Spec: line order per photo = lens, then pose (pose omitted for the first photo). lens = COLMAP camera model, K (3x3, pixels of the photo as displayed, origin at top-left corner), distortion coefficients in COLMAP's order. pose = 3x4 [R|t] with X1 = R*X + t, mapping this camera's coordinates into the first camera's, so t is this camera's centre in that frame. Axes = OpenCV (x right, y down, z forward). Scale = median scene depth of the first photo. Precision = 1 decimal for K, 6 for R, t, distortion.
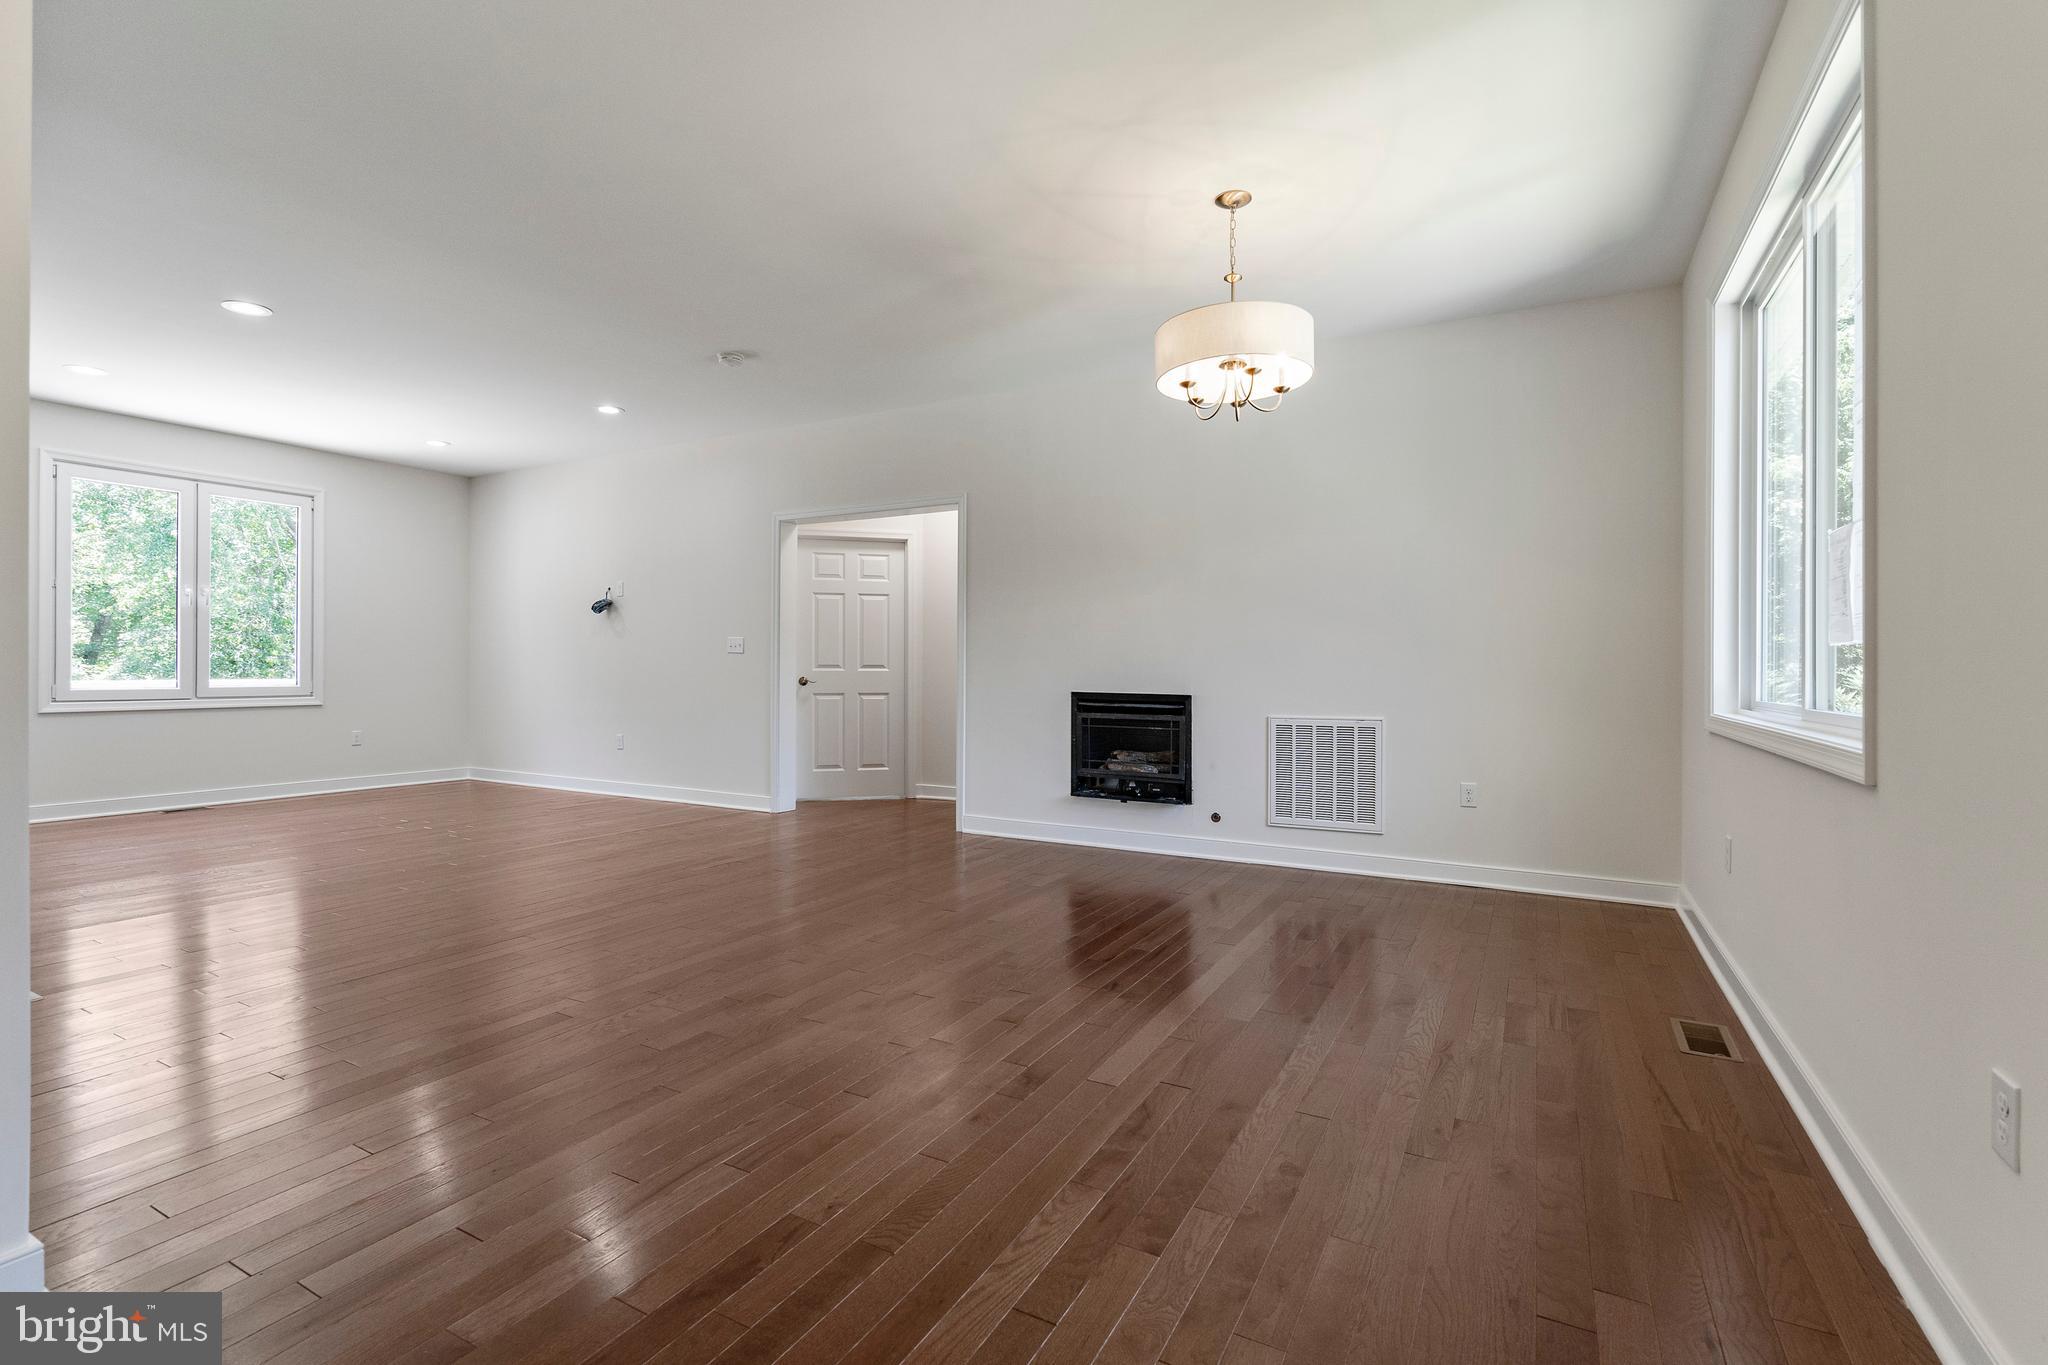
lens RADIAL K [[927.8, 0, 1024.2], [0, 927.8, 664.2], [0, 0, 1]] dist [-0.002133, 0.000765]
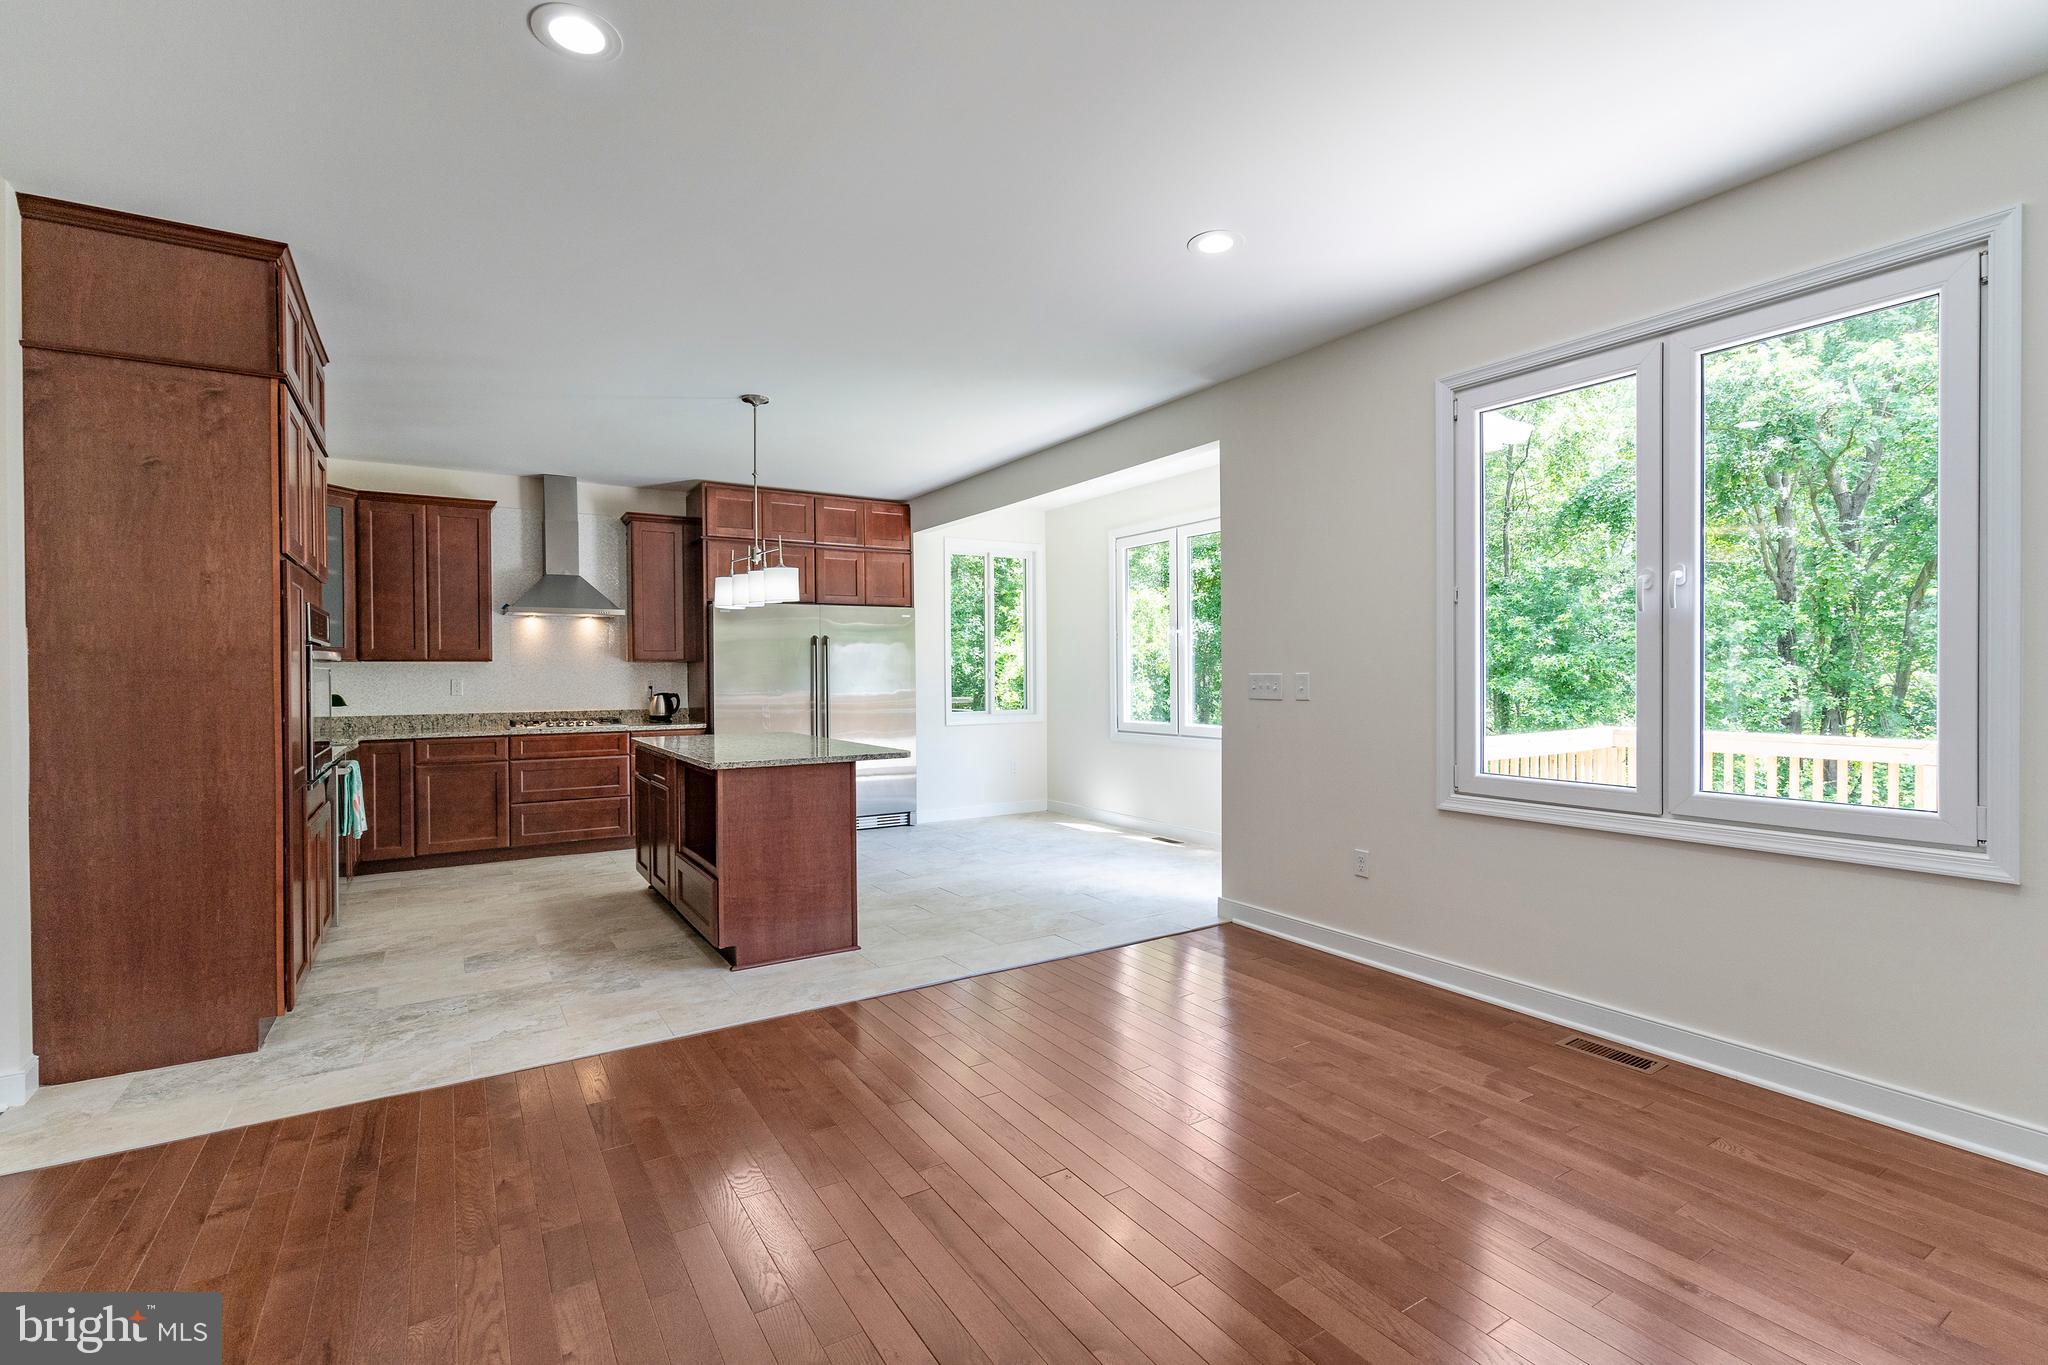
lens RADIAL K [[927.8, 0, 1020.6], [0, 927.8, 680.7], [0, 0, 1]] dist [-0.002133, 0.000765]
pose [[-0.484627, 0.004124, -0.874711, -0.430883], [0.007825, 0.999969, 0.000379, -0.039227], [0.874686, -0.006661, -0.484644, 1.172840]]
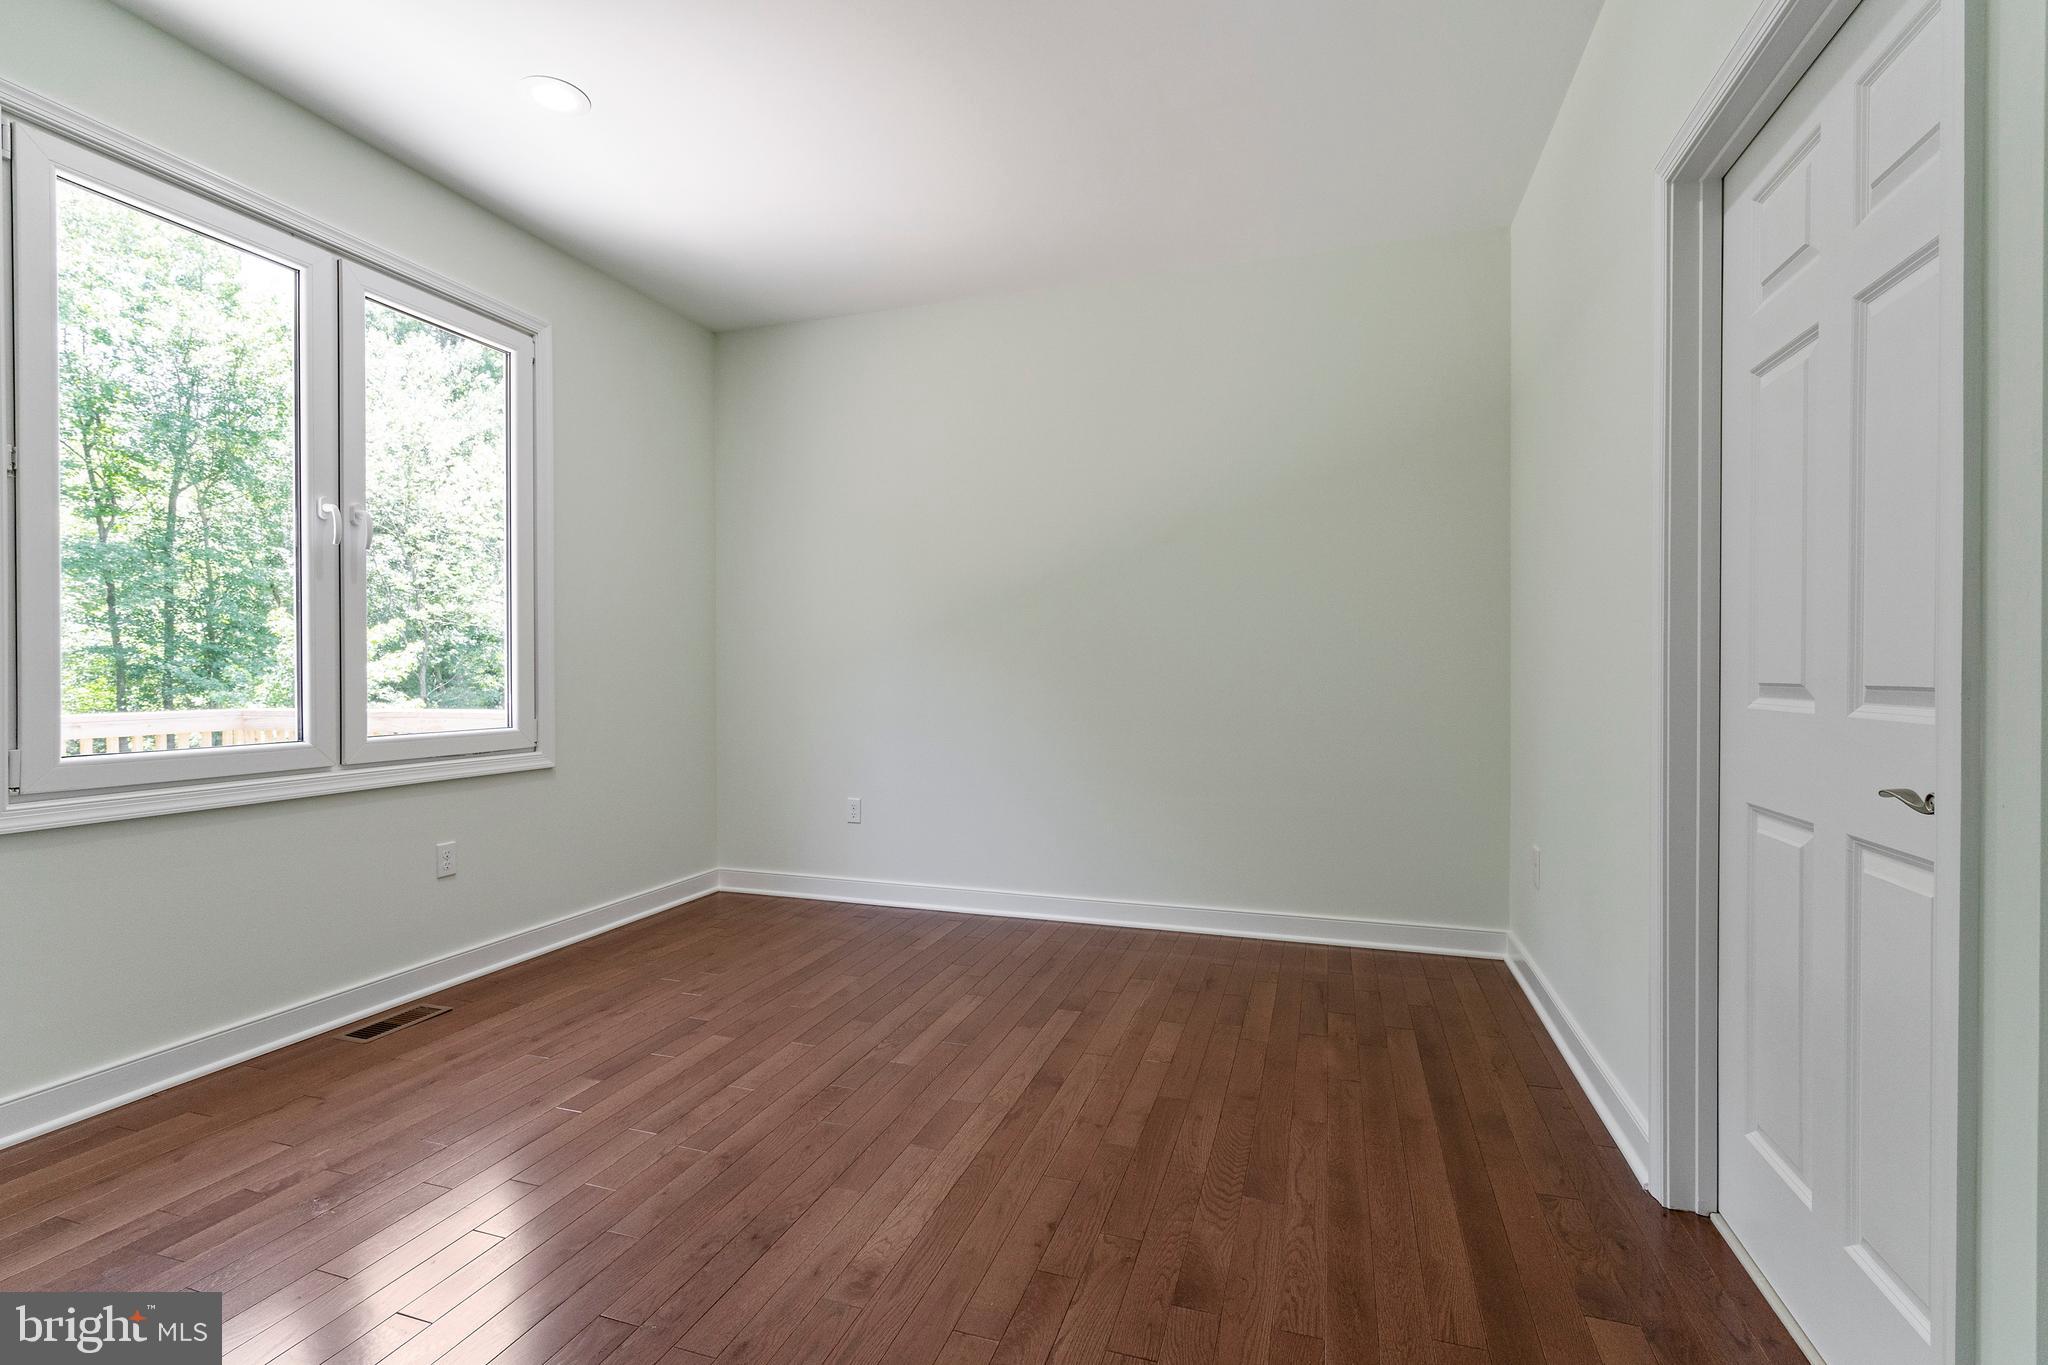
lens RADIAL K [[927.8, 0, 1027.4], [0, 927.8, 686.9], [0, 0, 1]] dist [-0.002133, 0.000765]
pose [[0.983553, -0.010921, 0.180287, -0.824234], [0.008796, 0.999882, 0.012578, -0.003499], [-0.180403, -0.010785, 0.983534, 0.657130]]
